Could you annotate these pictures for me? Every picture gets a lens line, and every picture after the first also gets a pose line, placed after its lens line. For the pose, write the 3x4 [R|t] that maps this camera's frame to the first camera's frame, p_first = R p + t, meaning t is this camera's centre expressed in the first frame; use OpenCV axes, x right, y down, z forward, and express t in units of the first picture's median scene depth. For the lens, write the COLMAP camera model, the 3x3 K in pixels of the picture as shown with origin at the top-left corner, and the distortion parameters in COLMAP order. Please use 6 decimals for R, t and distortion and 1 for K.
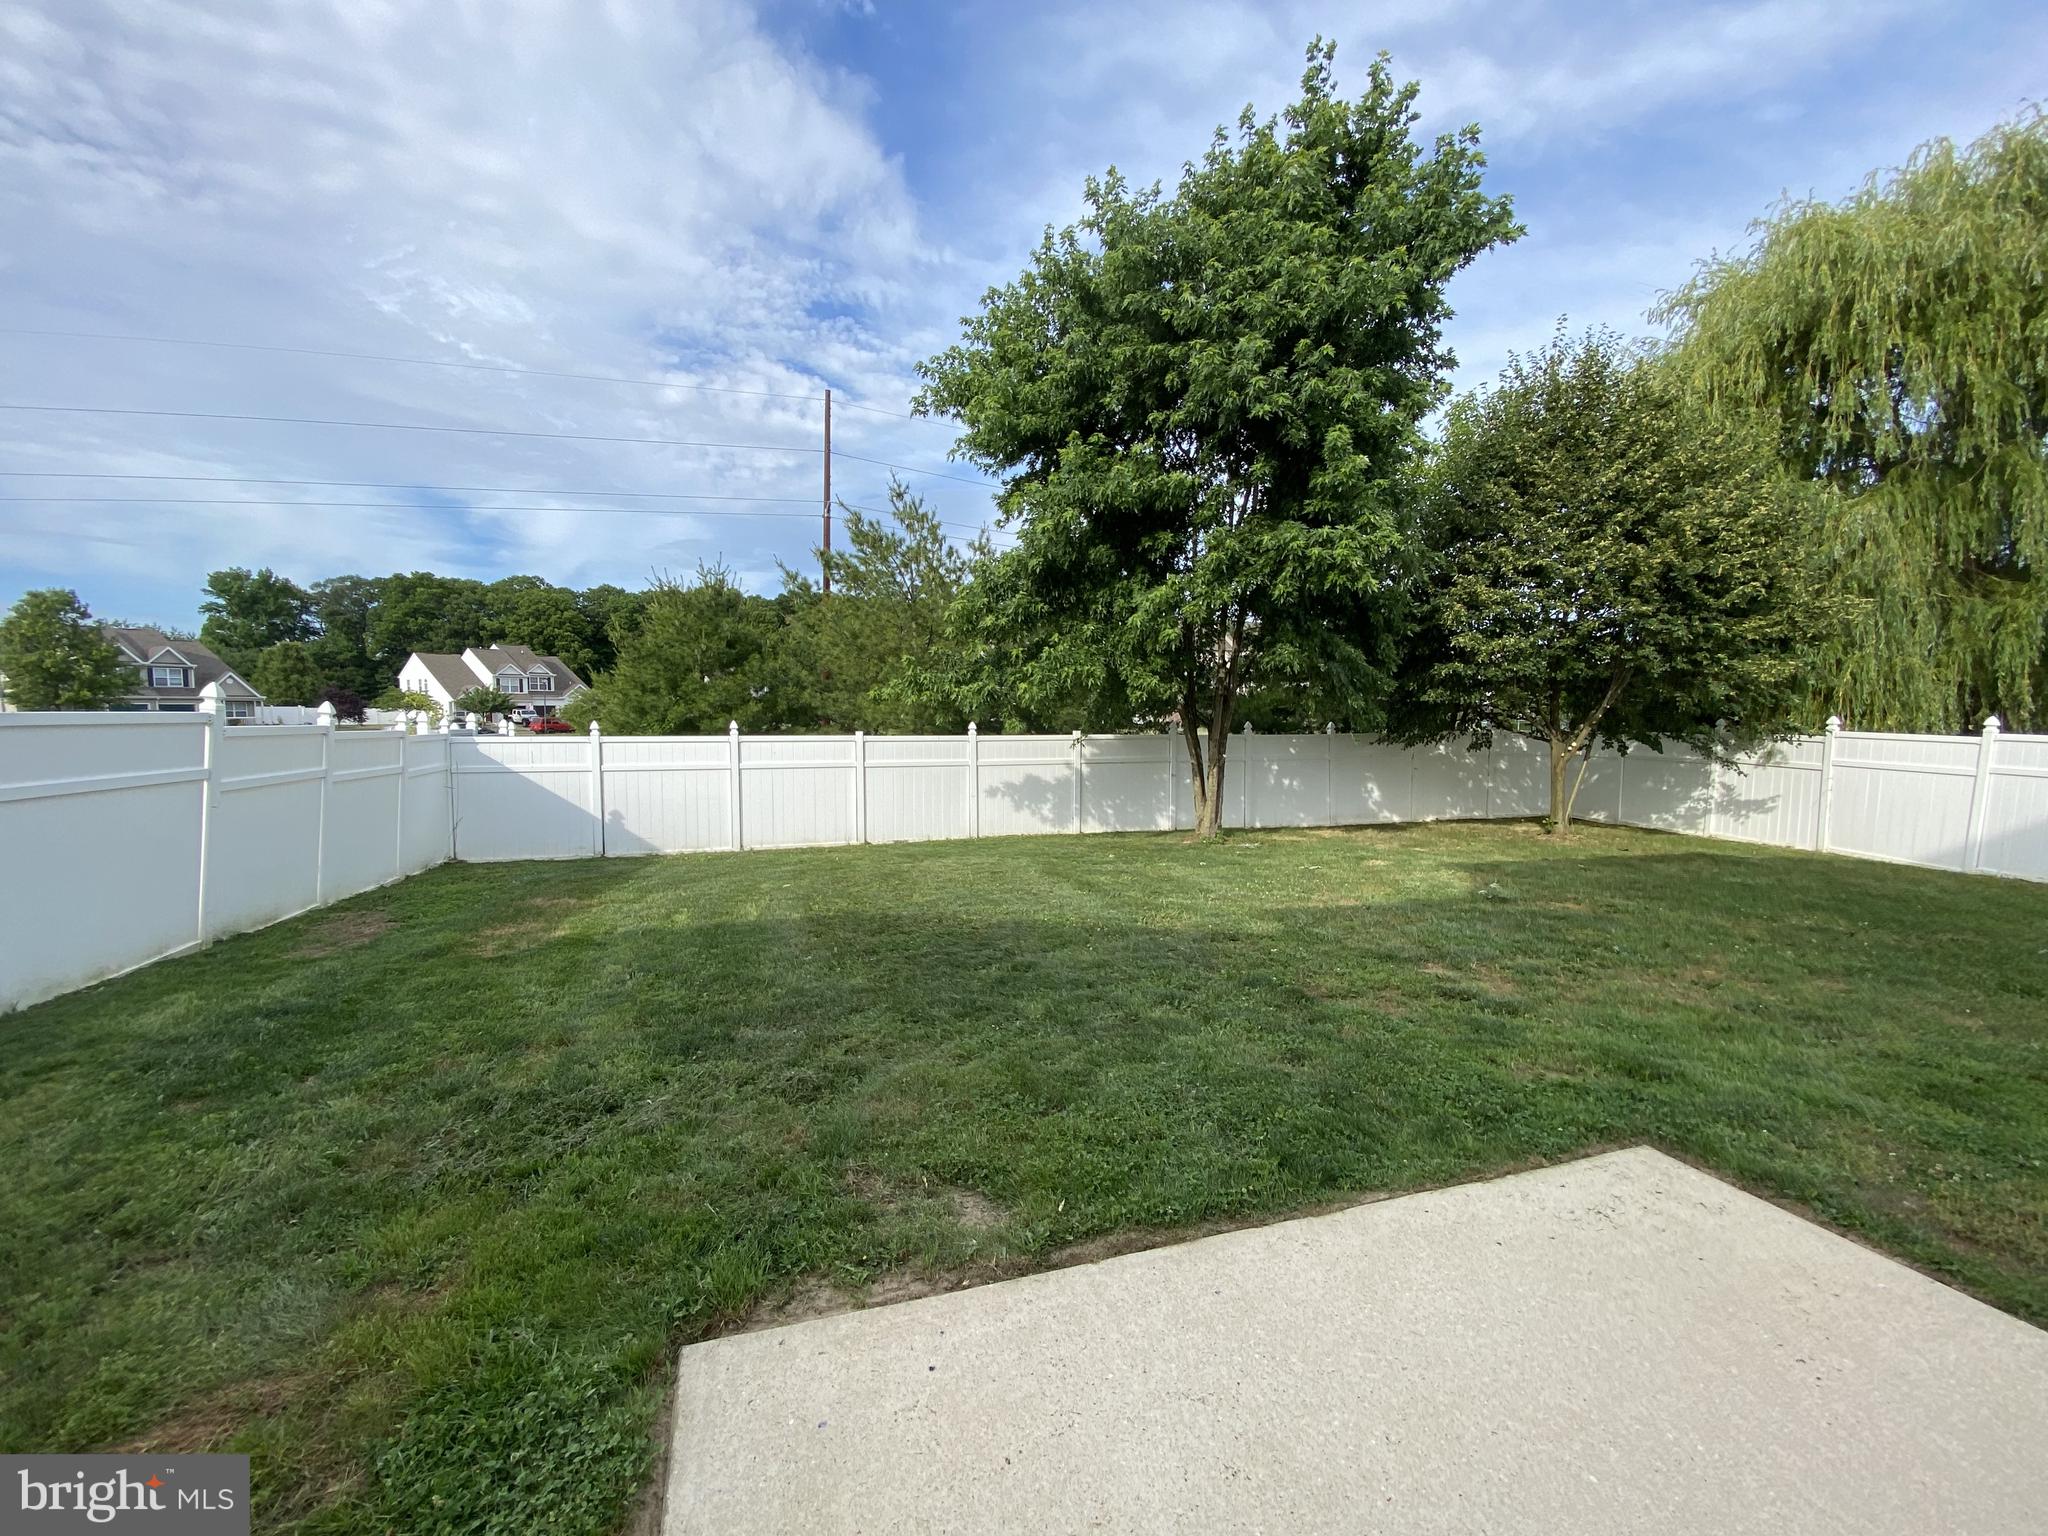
lens RADIAL K [[832.8, 0, 1005.8], [0, 832.8, 761.5], [0, 0, 1]] dist [-0.020370, -0.002689]
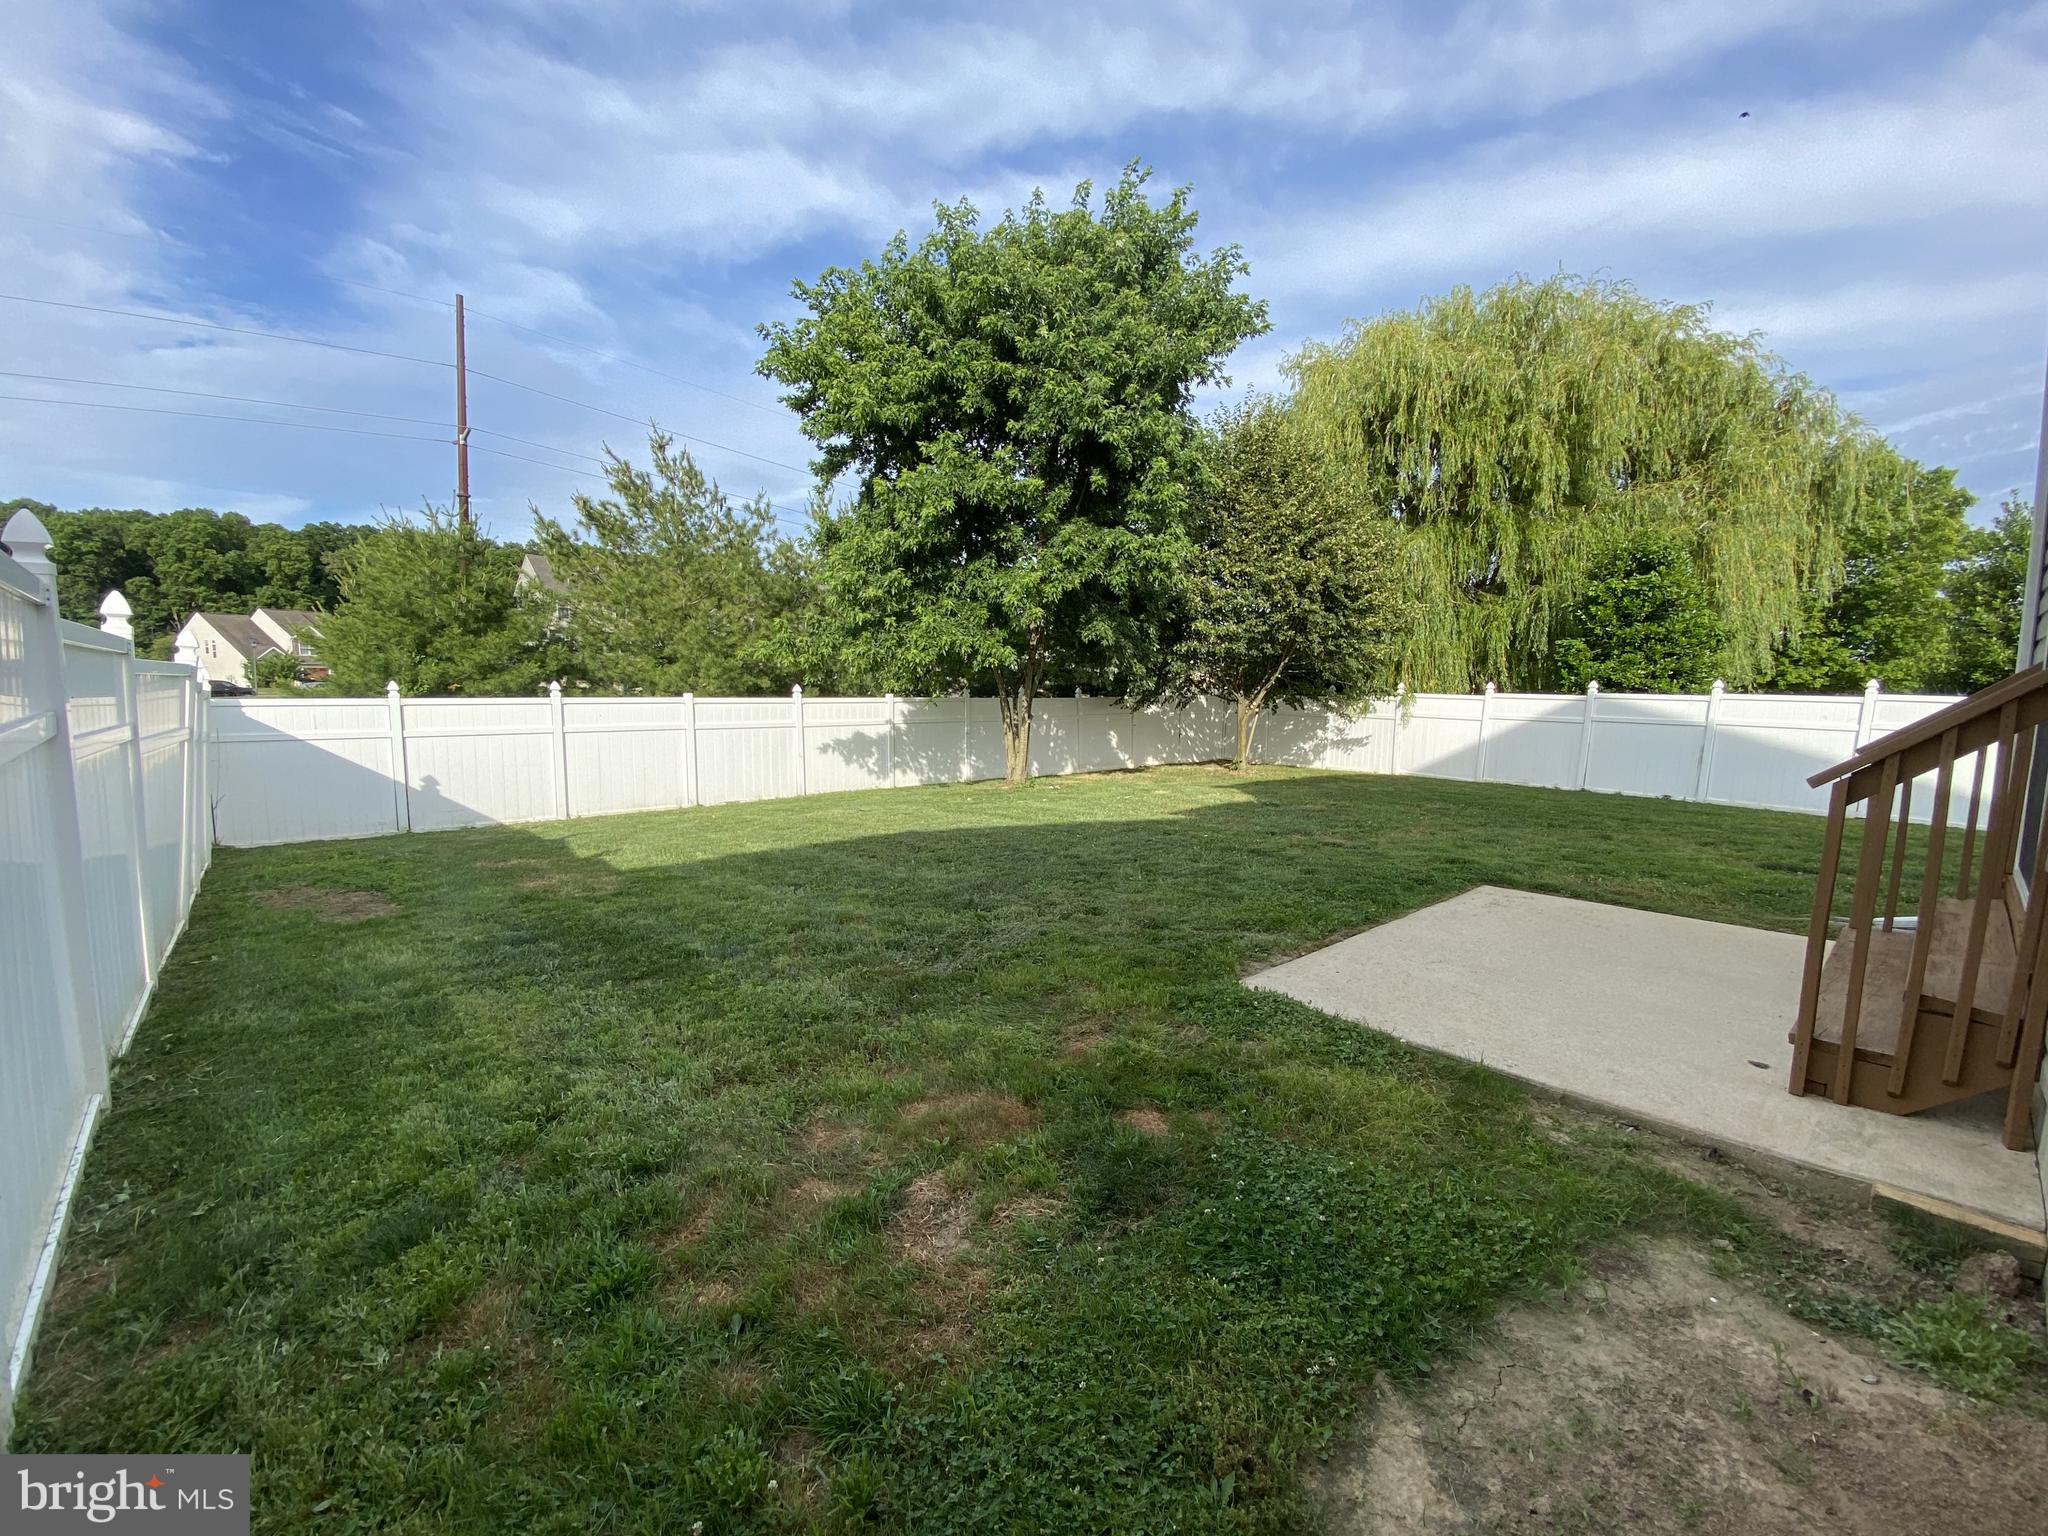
lens RADIAL K [[814.5, 0, 1029.3], [0, 814.5, 778.6], [0, 0, 1]] dist [-0.001434, -0.000364]
pose [[0.906176, -0.043441, 0.420665, -0.249185], [0.018403, 0.997819, 0.063397, 0.013769], [-0.422501, -0.049708, 0.904998, -0.080366]]
